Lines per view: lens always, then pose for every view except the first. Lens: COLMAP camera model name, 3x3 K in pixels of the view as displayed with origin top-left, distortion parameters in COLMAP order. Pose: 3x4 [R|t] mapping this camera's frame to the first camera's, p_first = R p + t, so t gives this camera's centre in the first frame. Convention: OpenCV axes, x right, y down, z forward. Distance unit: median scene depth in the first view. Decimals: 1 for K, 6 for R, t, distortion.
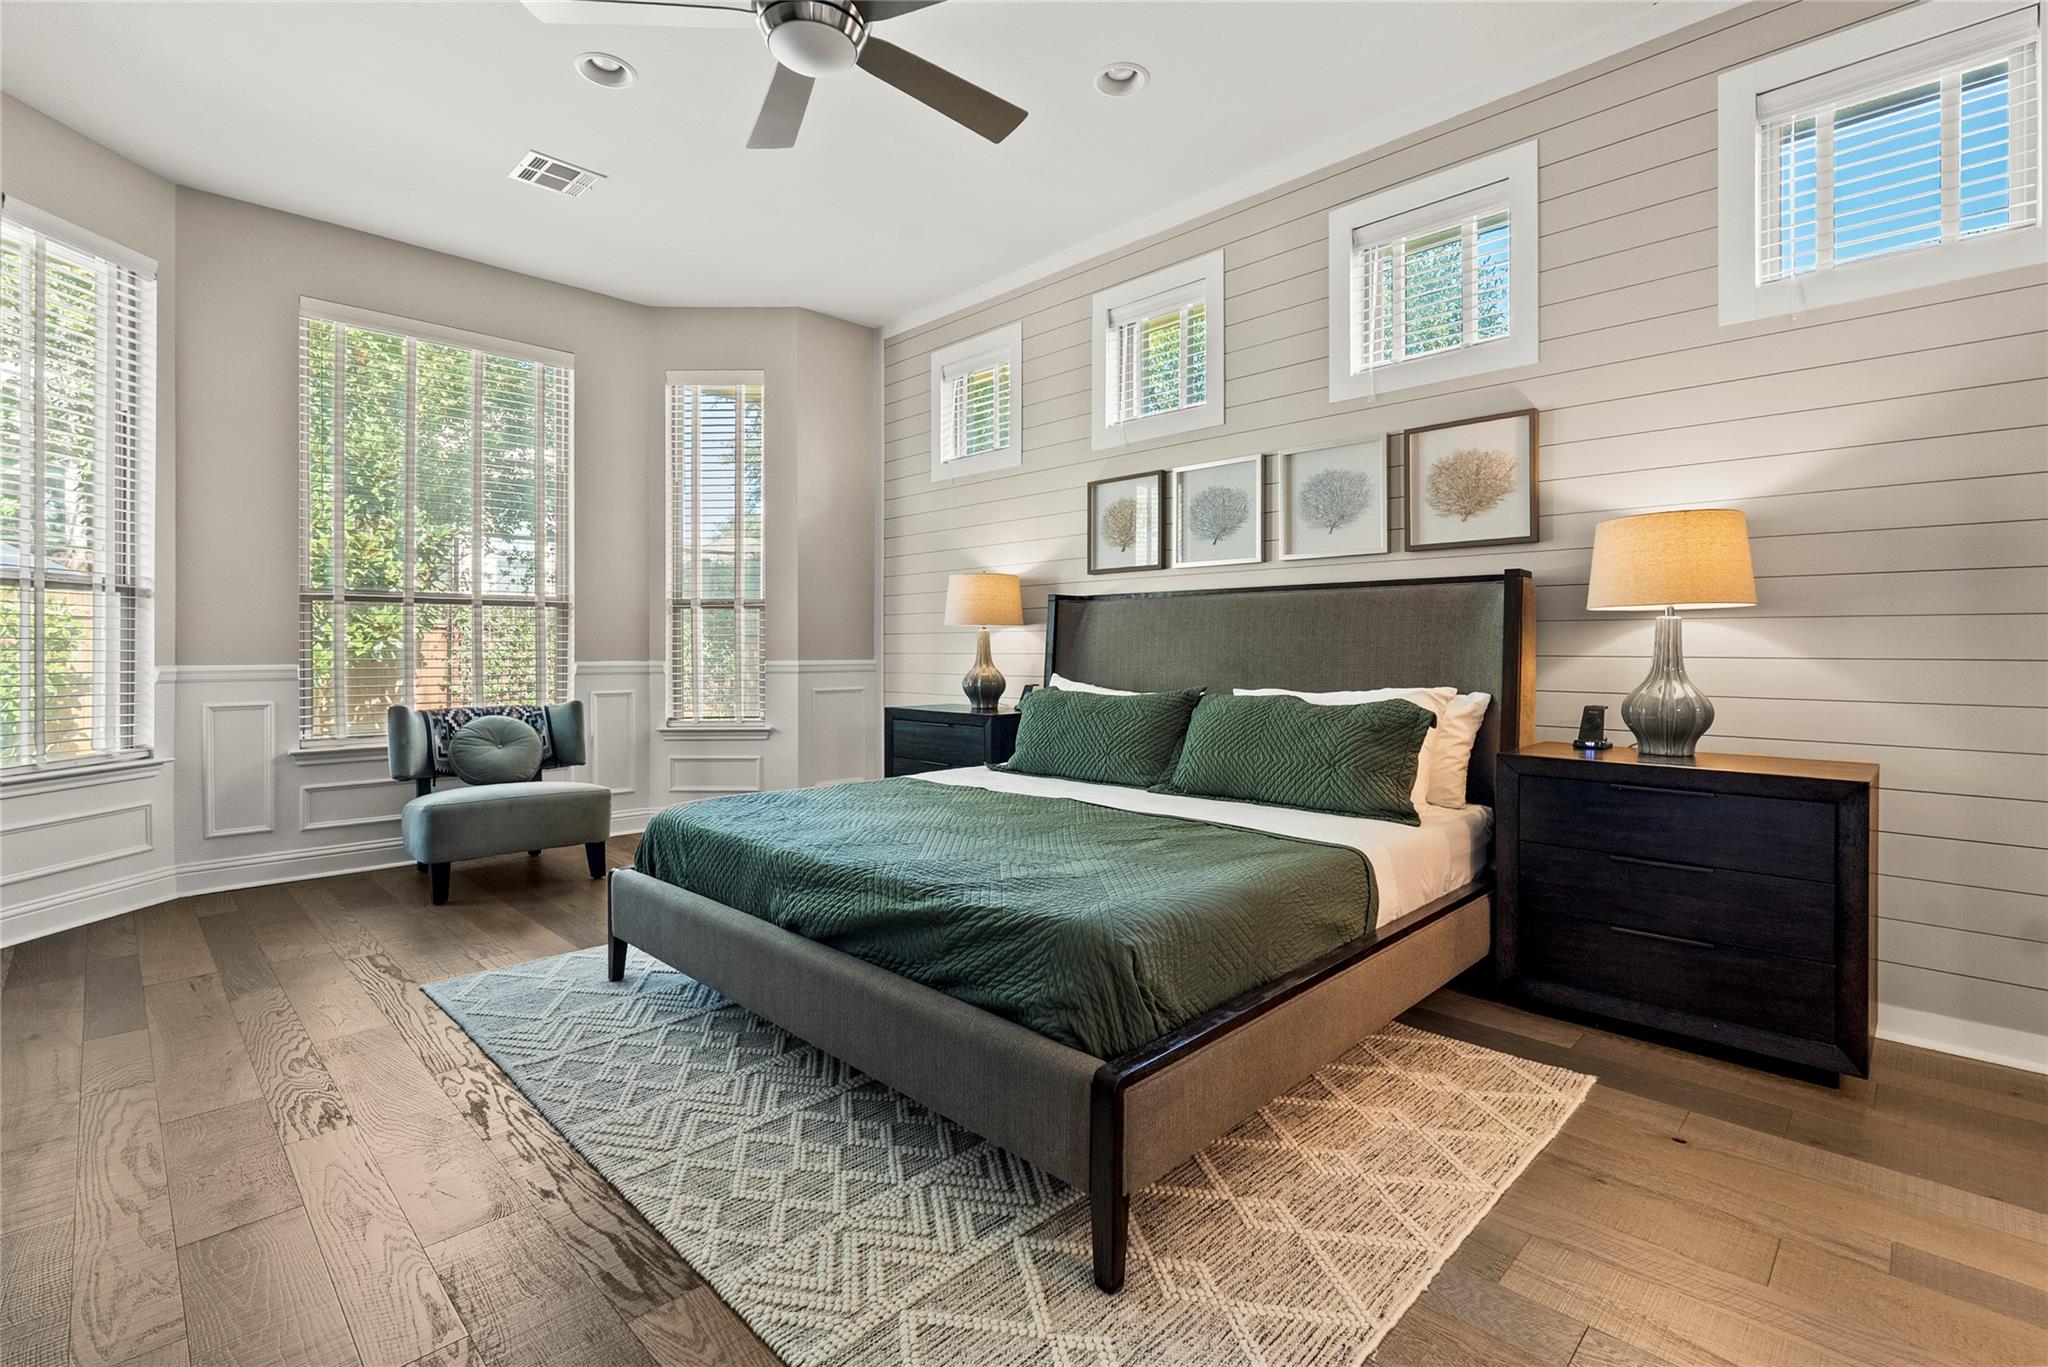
lens RADIAL K [[910.7, 0, 1036.4], [0, 910.7, 697.2], [0, 0, 1]] dist [-0.007807, -0.000138]
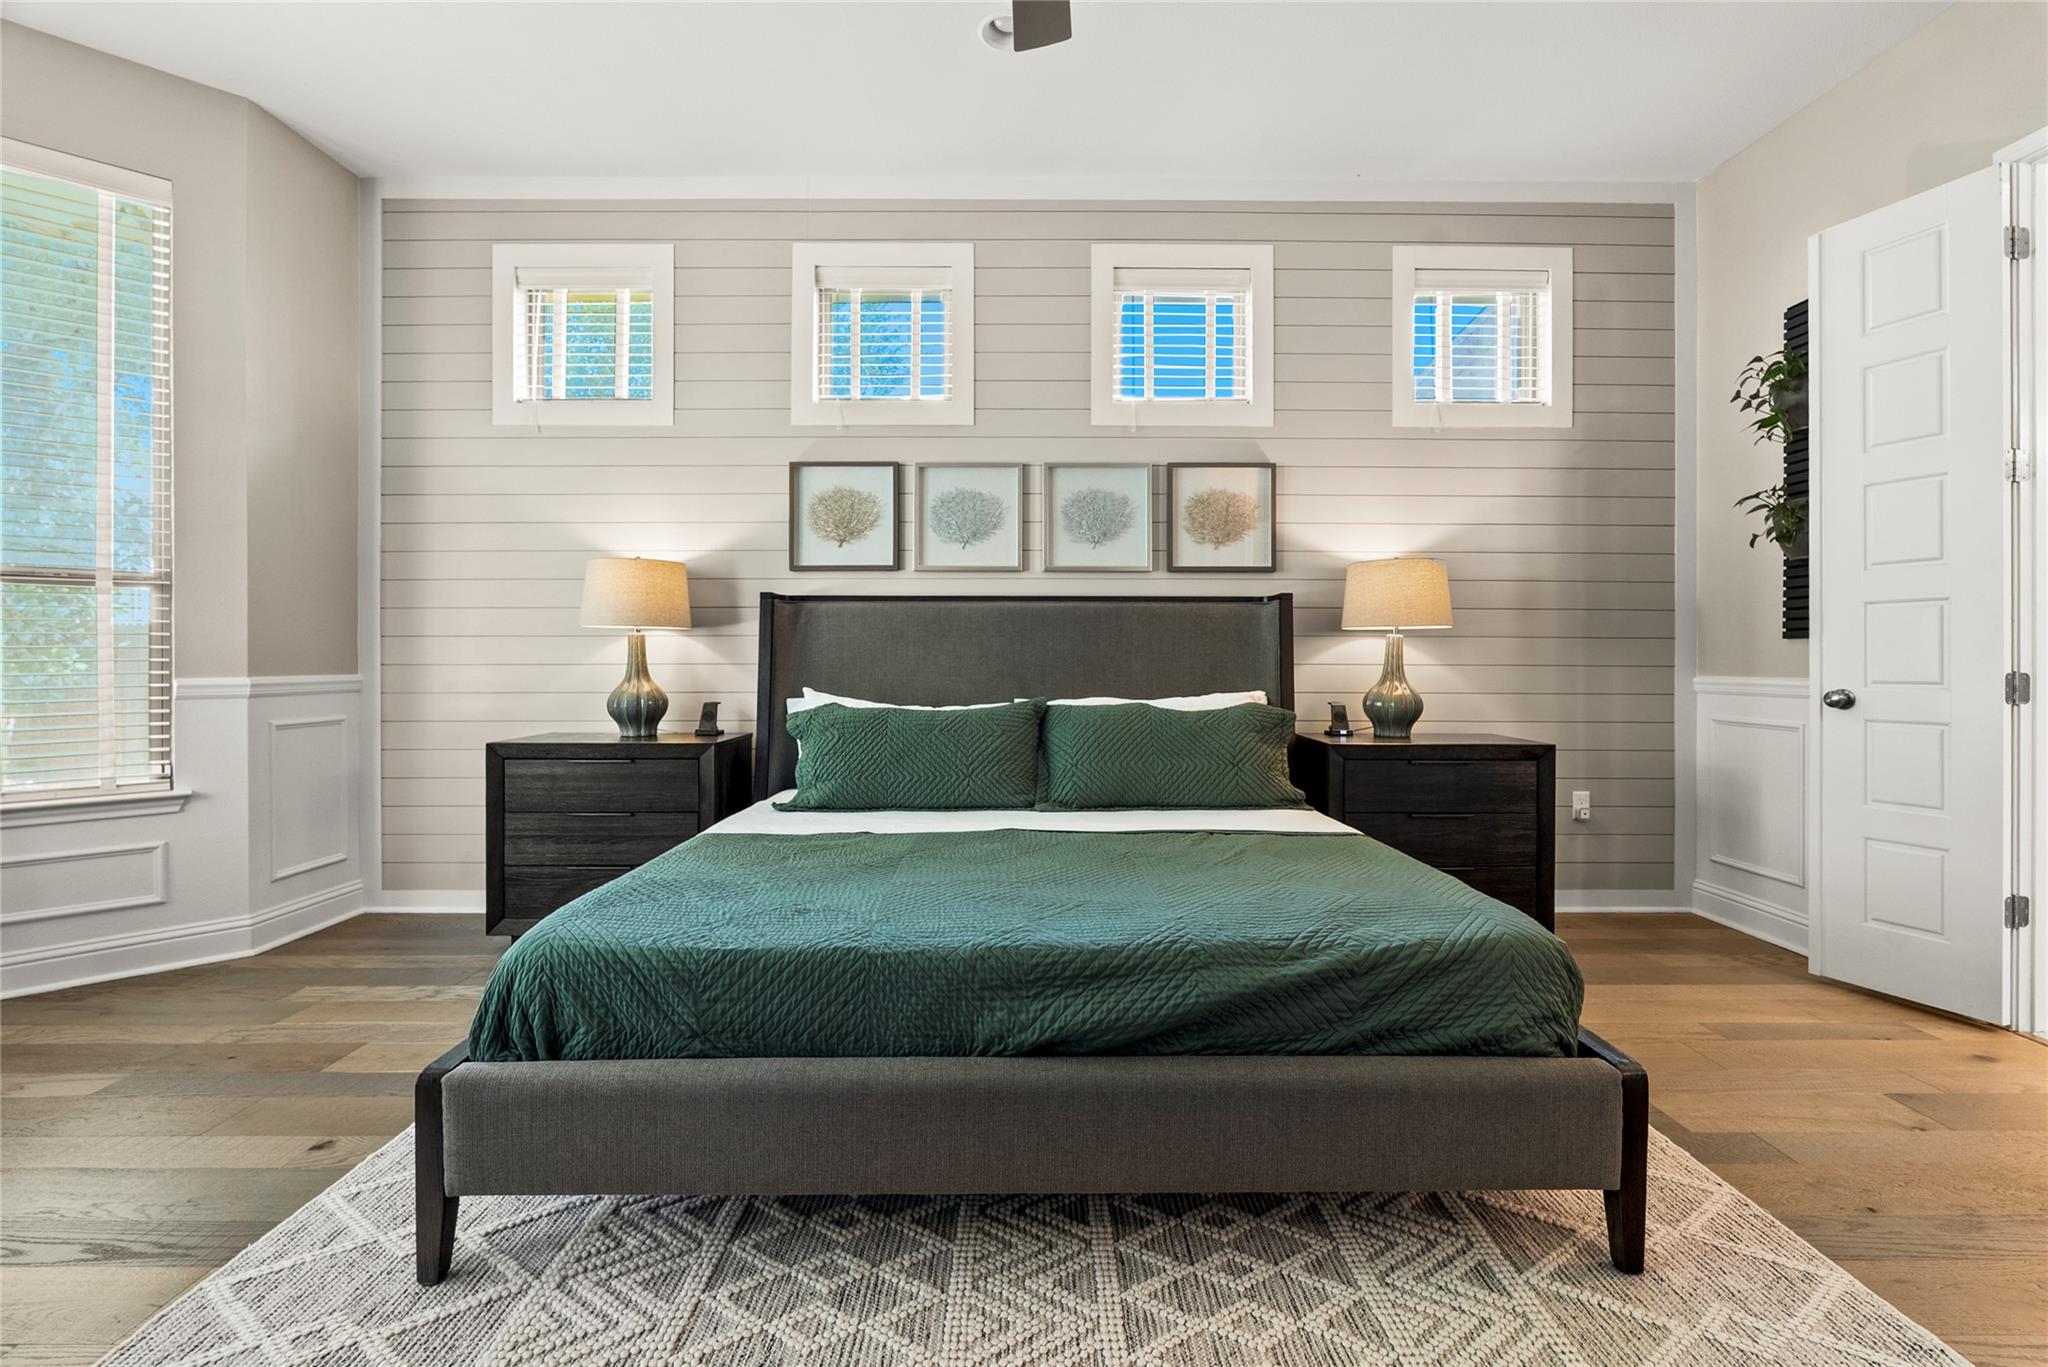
lens RADIAL K [[910.7, 0, 1035.1], [0, 910.7, 691.5], [0, 0, 1]] dist [-0.007807, -0.000138]
pose [[0.713258, -0.021887, 0.700560, -0.516737], [0.036712, 0.999307, -0.006157, -0.012235], [-0.699940, 0.030111, 0.713567, 0.334062]]
